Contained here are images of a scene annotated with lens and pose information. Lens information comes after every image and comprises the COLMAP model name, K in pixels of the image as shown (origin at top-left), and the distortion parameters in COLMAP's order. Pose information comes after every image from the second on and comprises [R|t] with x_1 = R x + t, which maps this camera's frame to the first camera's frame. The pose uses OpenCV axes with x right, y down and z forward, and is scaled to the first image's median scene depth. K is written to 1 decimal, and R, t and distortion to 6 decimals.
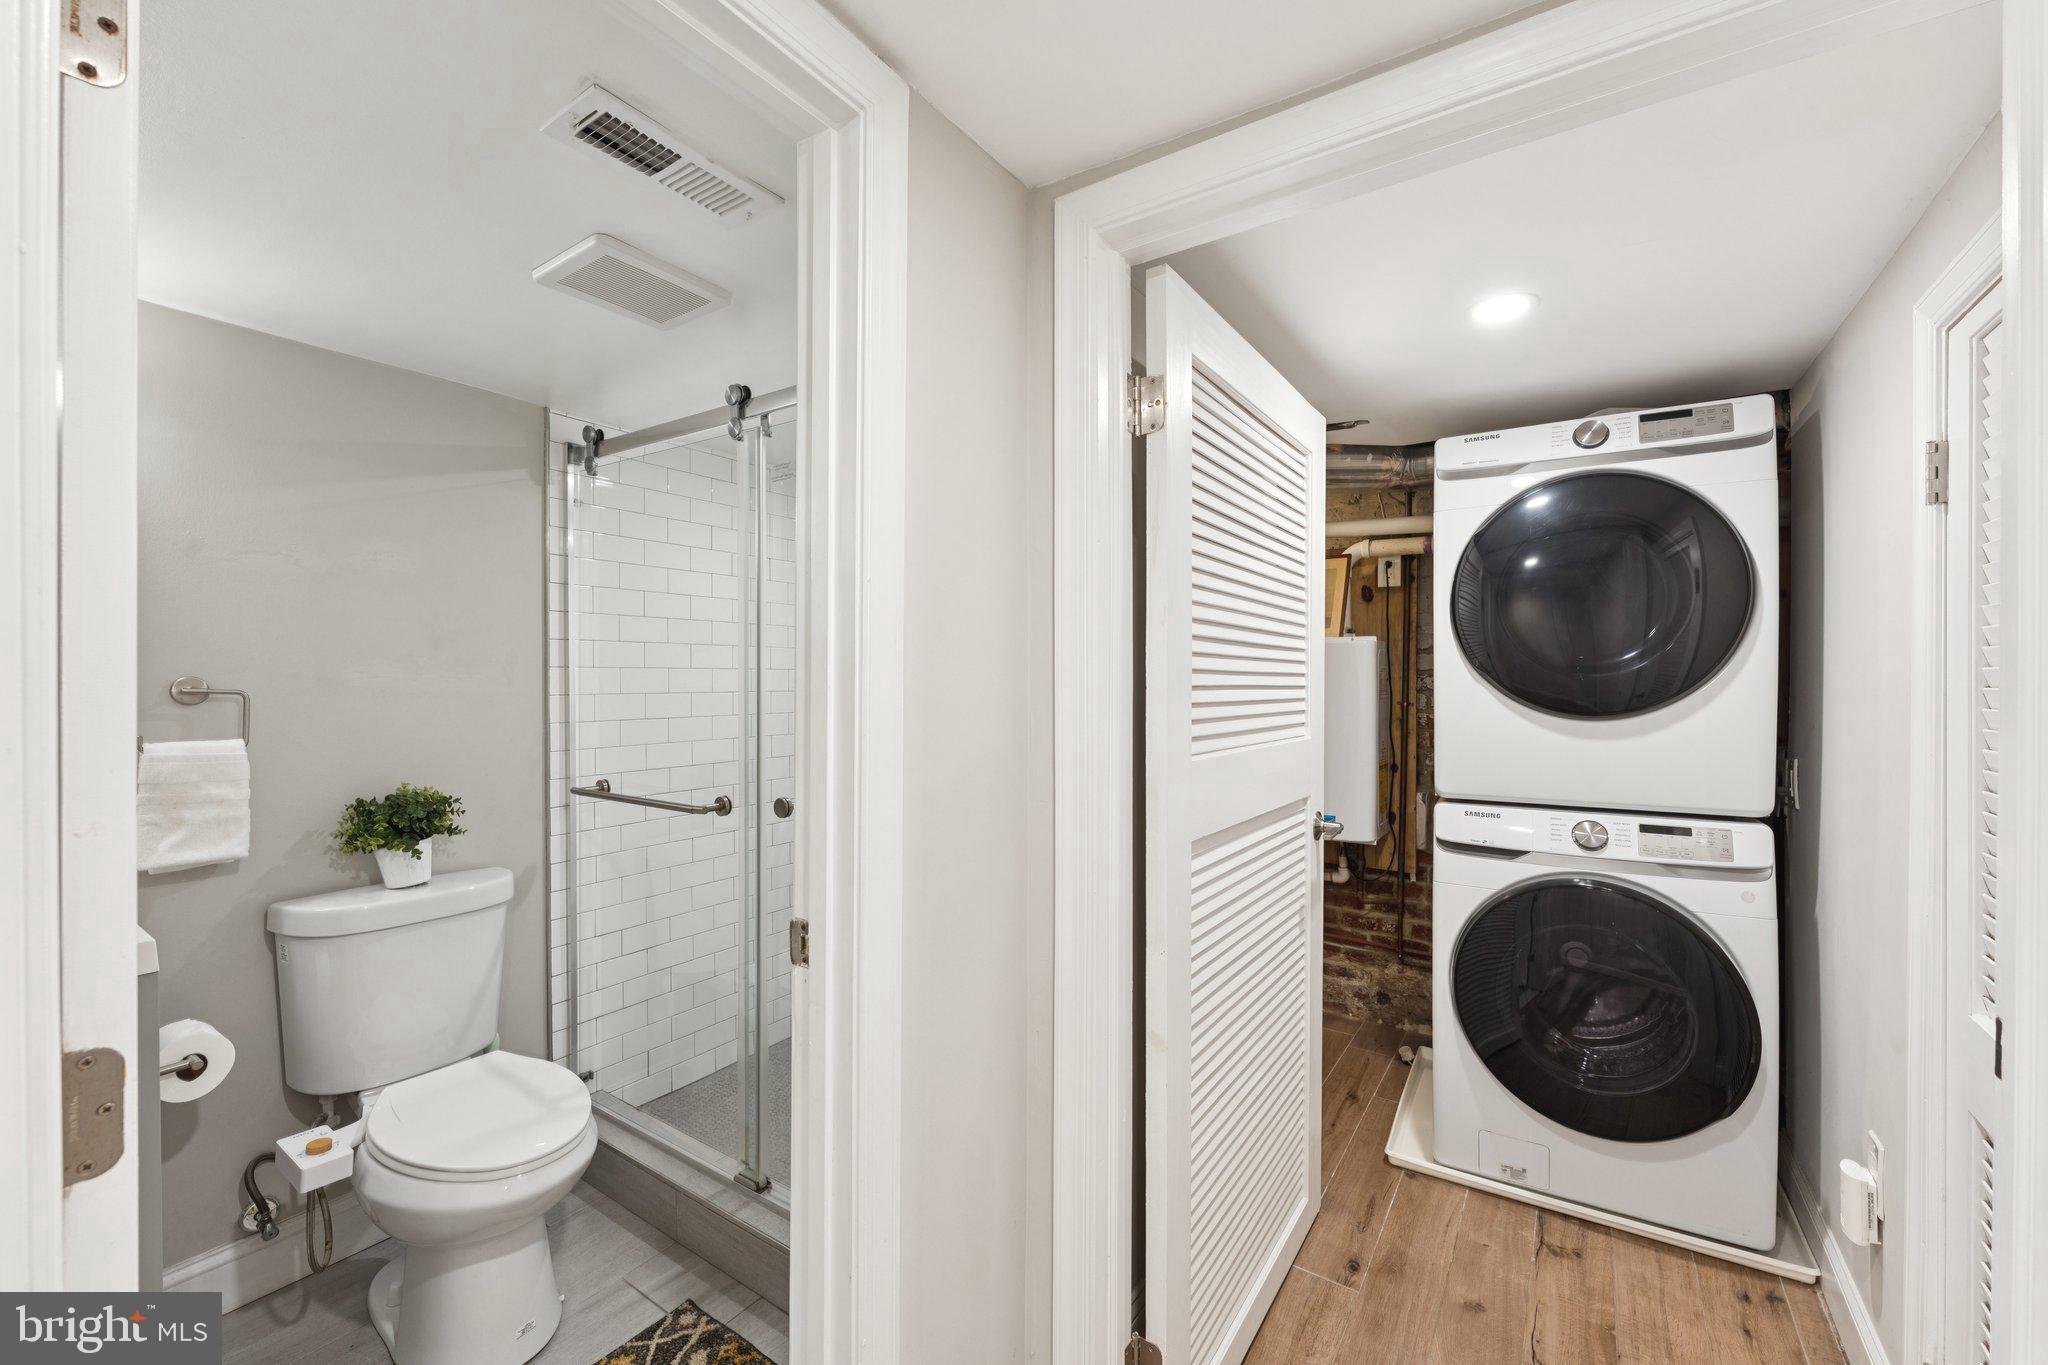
lens RADIAL K [[821.9, 0, 1024.0], [0, 821.9, 682.5], [0, 0, 1]] dist [0.002812, -0.000882]
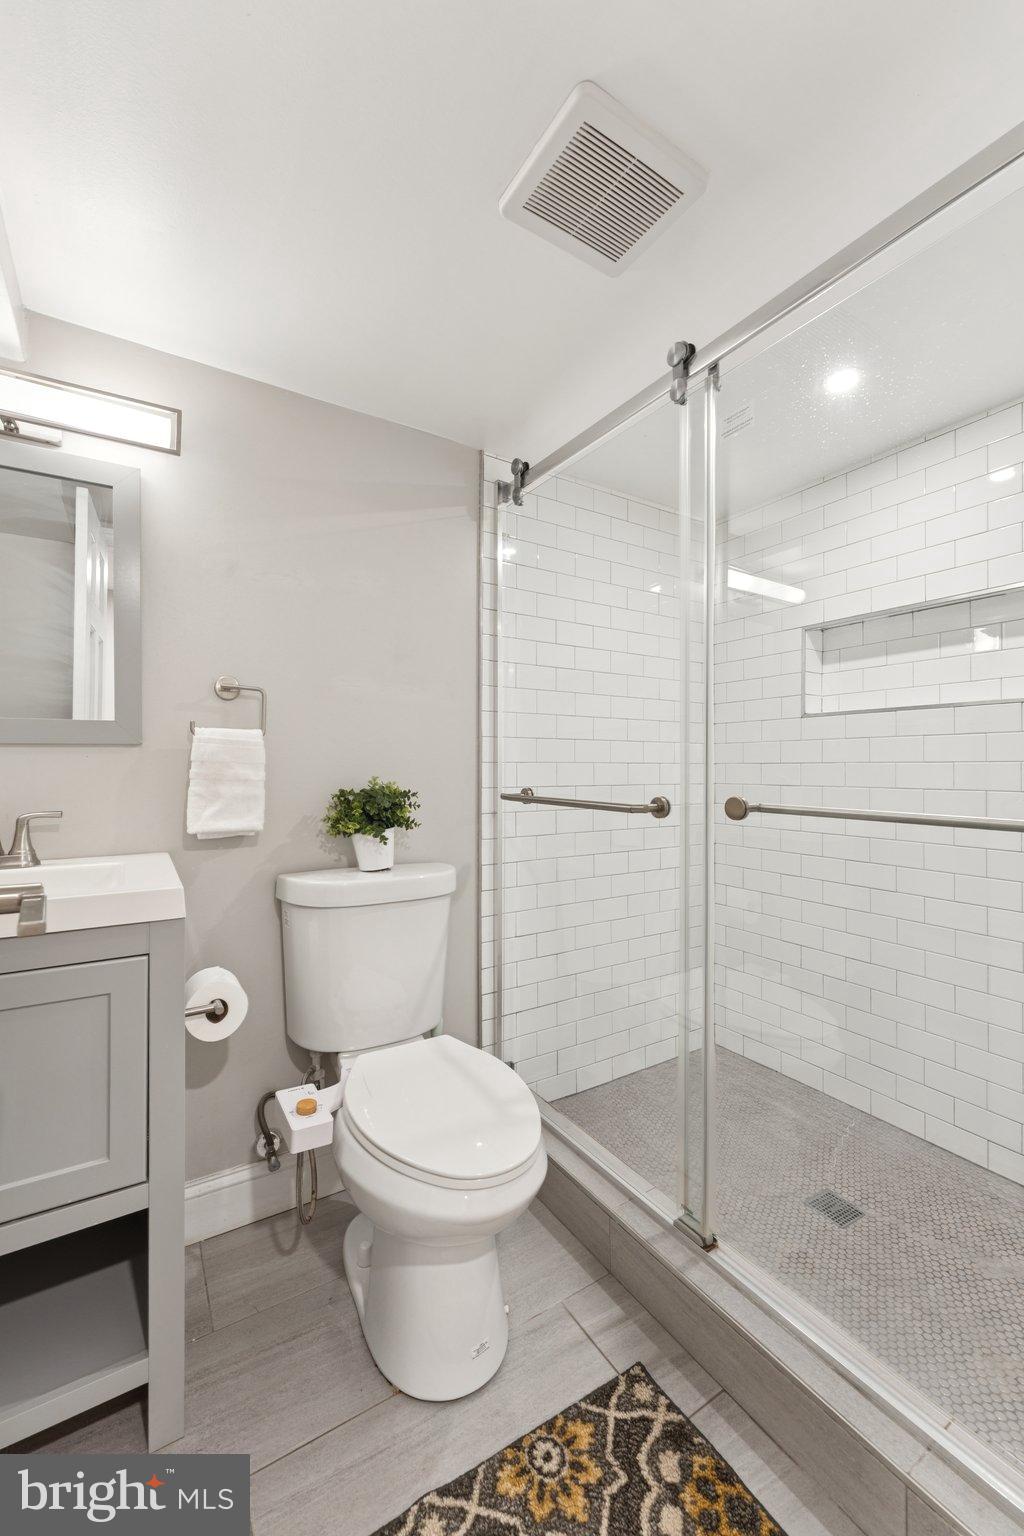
lens RADIAL K [[616.4, 0, 514.6], [0, 616.4, 760.3], [0, 0, 1]] dist [0.002812, -0.000882]
pose [[0.918759, -0.003348, -0.394805, -0.258003], [-0.005149, 0.999777, -0.020462, 0.119300], [0.394786, 0.020833, 0.918537, 0.319400]]
